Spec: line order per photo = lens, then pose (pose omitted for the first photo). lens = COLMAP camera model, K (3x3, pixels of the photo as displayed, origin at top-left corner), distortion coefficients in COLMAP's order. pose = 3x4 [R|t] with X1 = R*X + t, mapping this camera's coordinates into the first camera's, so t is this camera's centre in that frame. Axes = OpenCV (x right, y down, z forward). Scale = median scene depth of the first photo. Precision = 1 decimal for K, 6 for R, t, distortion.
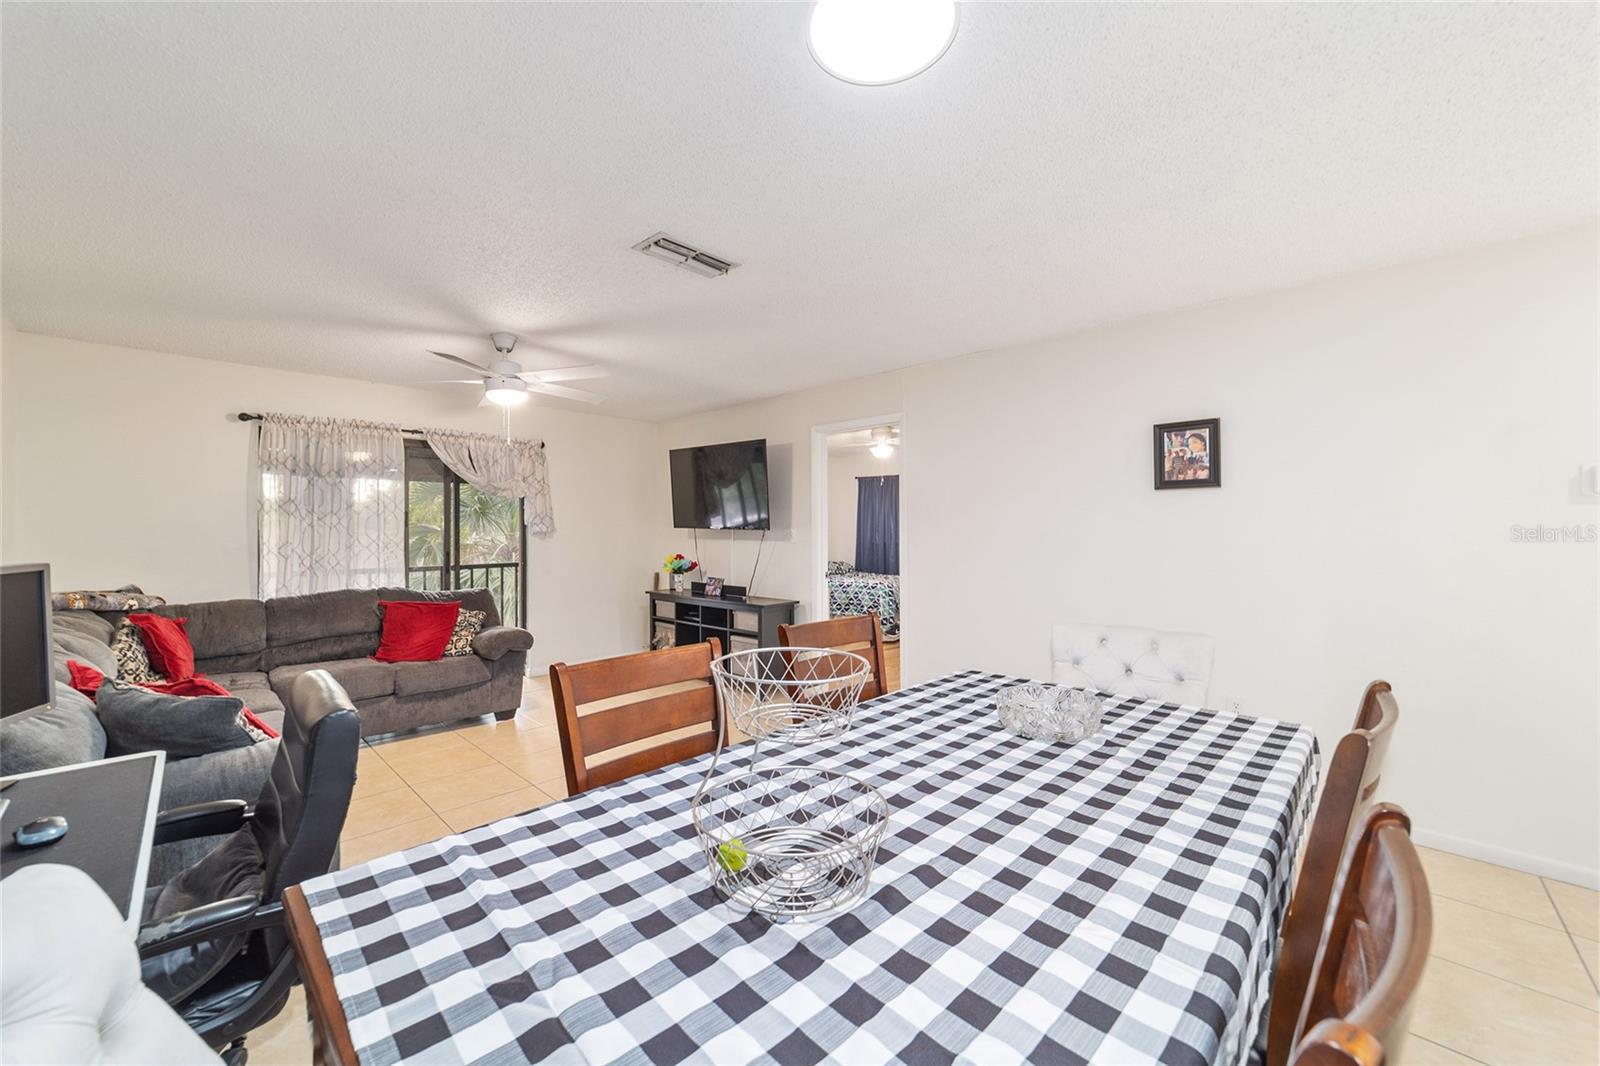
lens RADIAL K [[616.0, 0, 797.6], [0, 616.0, 527.0], [0, 0, 1]] dist [-0.012519, 0.005328]
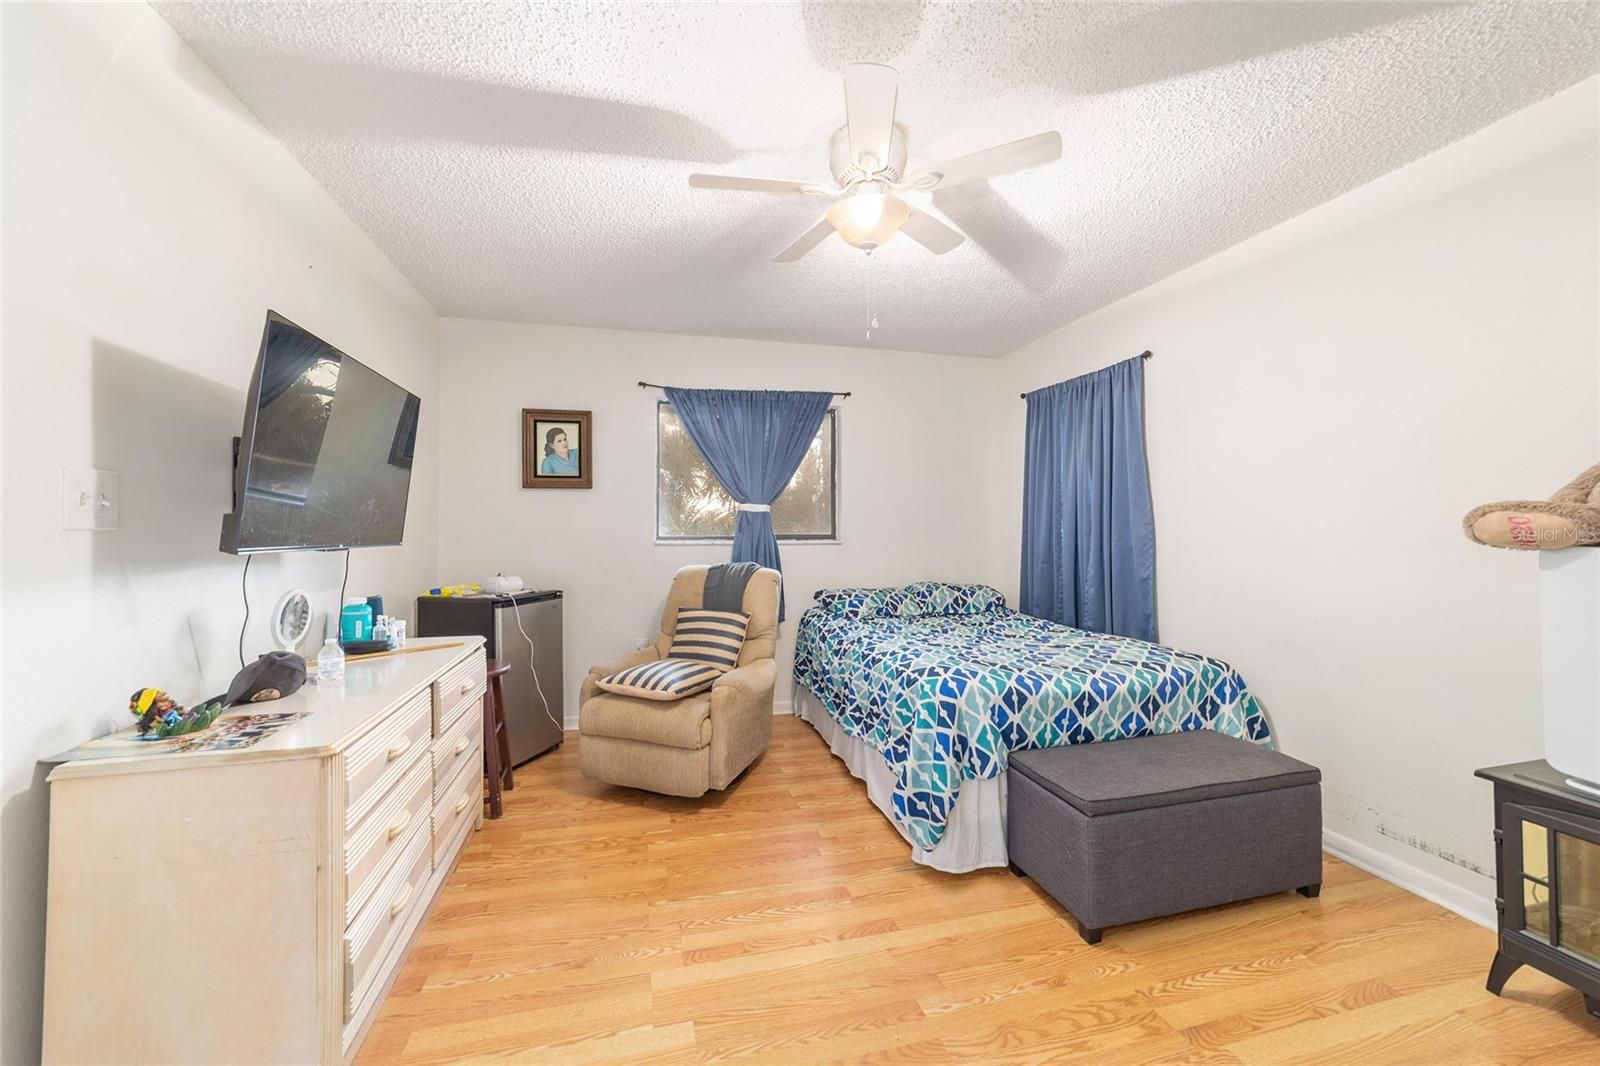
lens RADIAL K [[616.0, 0, 797.6], [0, 616.0, 524.3], [0, 0, 1]] dist [-0.012519, 0.005328]
pose [[0.848557, -0.000215, -0.529103, 0.356237], [-0.001404, 0.999995, -0.002659, 0.024272], [0.529101, 0.002999, 0.848553, 1.016469]]
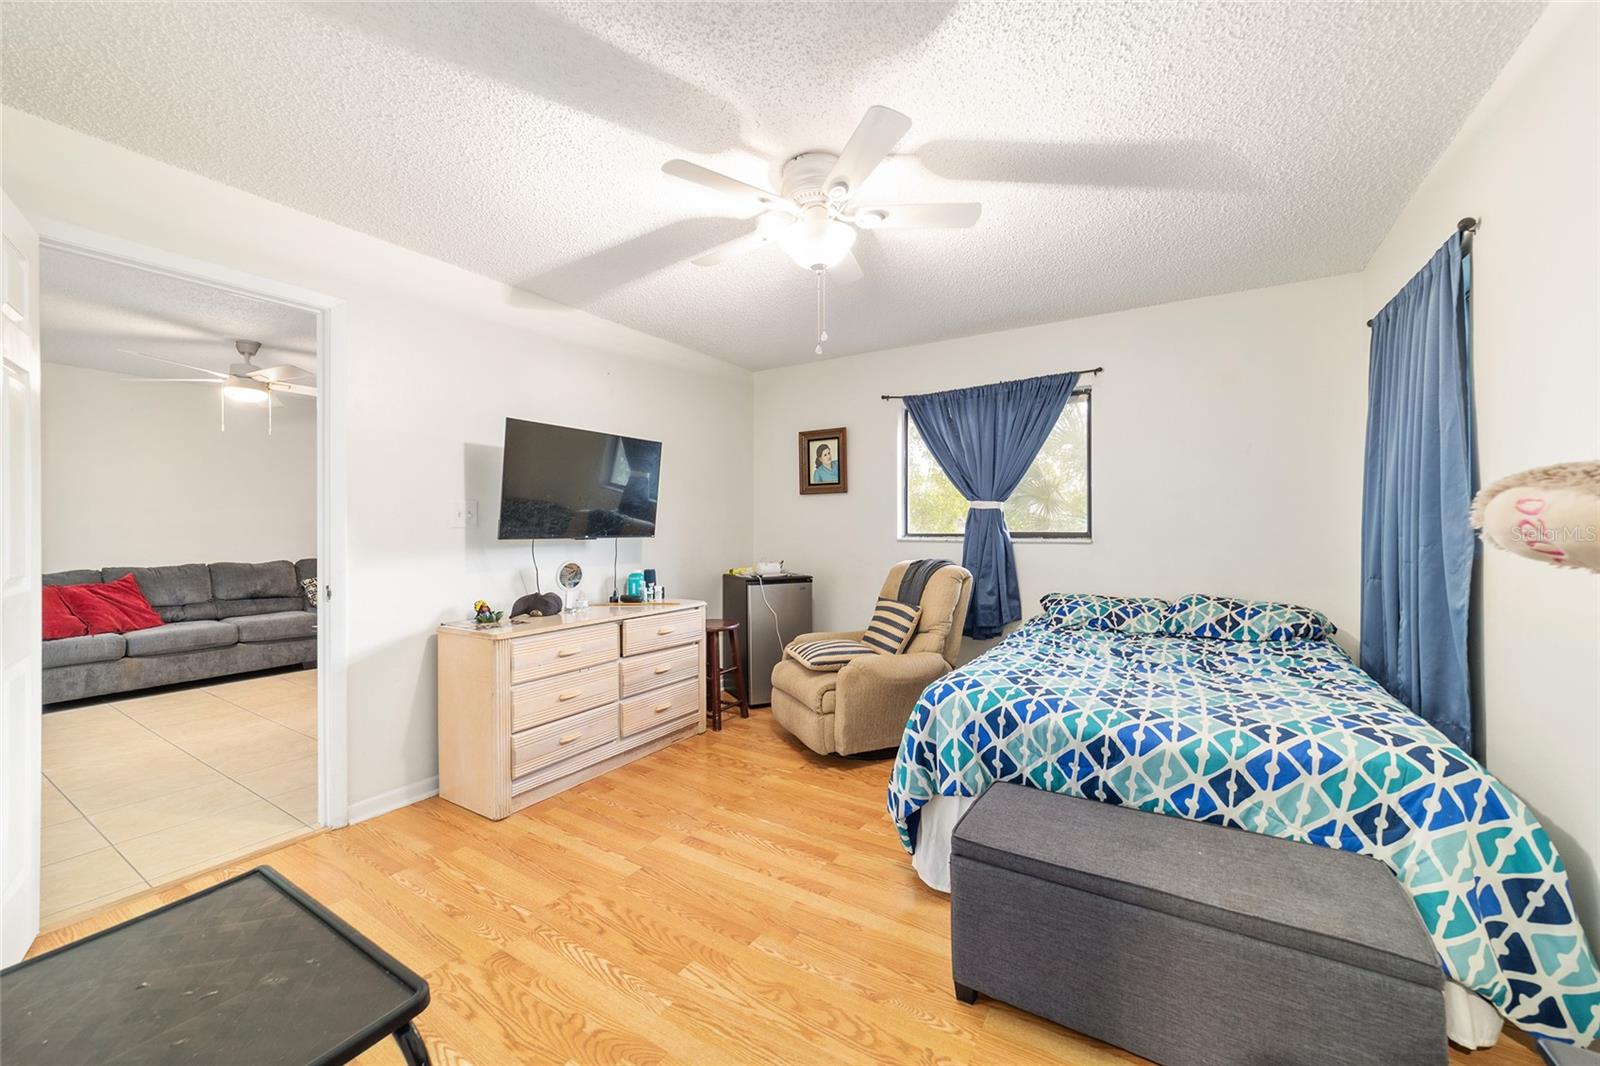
lens RADIAL K [[616.0, 0, 799.4], [0, 616.0, 529.3], [0, 0, 1]] dist [-0.012519, 0.005328]
pose [[0.197476, 0.007582, -0.980278, 0.604995], [0.004220, 0.999954, 0.008584, 0.024260], [0.980299, -0.005832, 0.197435, 1.273787]]
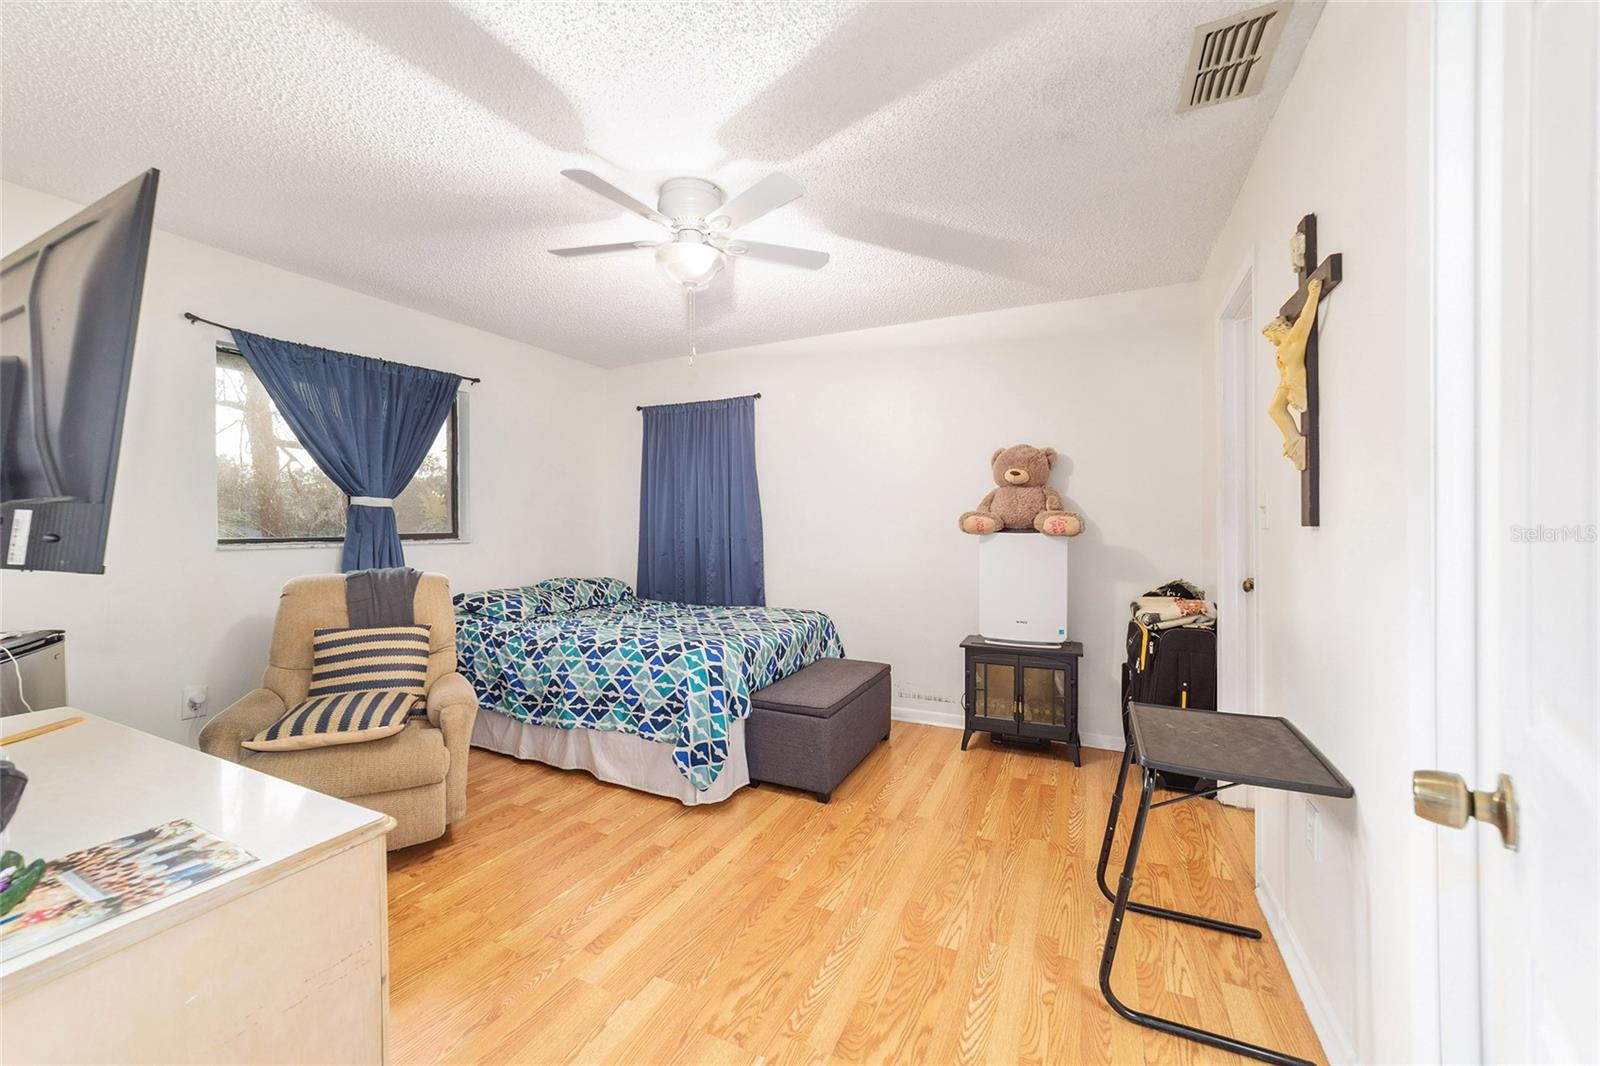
lens RADIAL K [[616.0, 0, 798.0], [0, 616.0, 529.3], [0, 0, 1]] dist [-0.012519, 0.005328]
pose [[0.952774, -0.002640, 0.303668, 0.123398], [-0.000144, 0.999958, 0.009145, 0.024412], [-0.303679, -0.008757, 0.952734, 0.908882]]
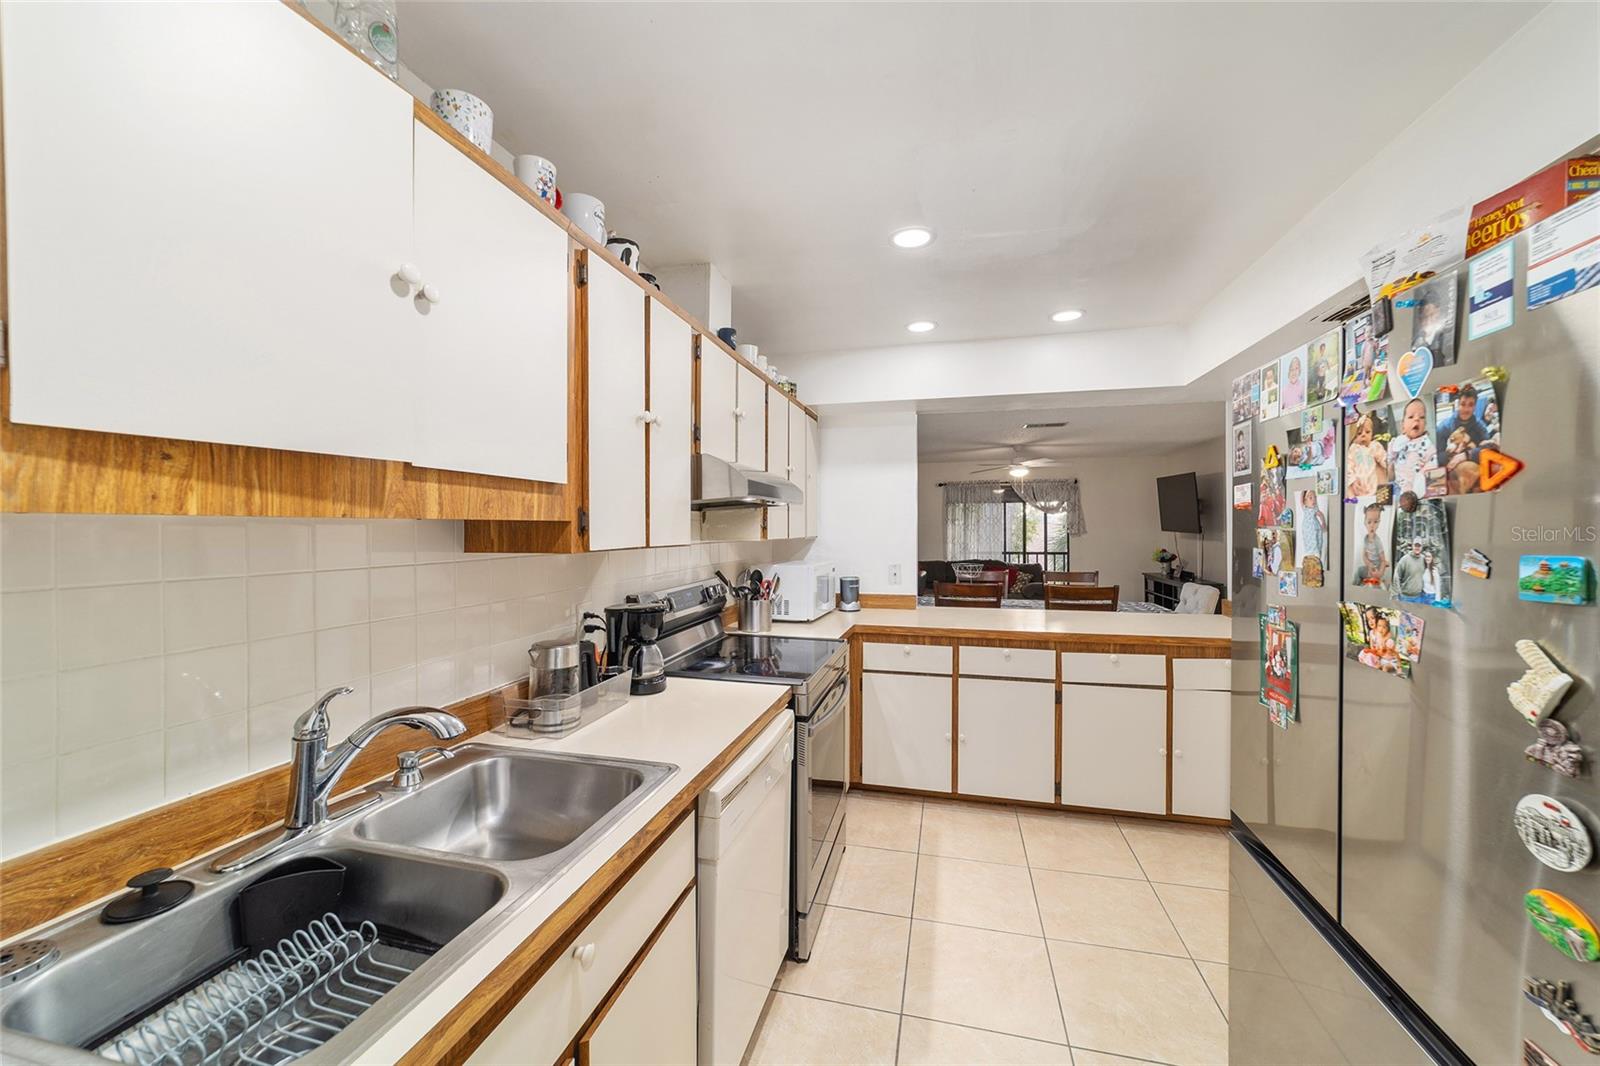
lens RADIAL K [[616.0, 0, 794.9], [0, 616.0, 526.5], [0, 0, 1]] dist [-0.012519, 0.005328]
pose [[0.489591, 0.001159, -0.871951, 0.744143], [0.007252, 0.999959, 0.005400, -0.026958], [0.871922, -0.008967, 0.489563, -0.549950]]
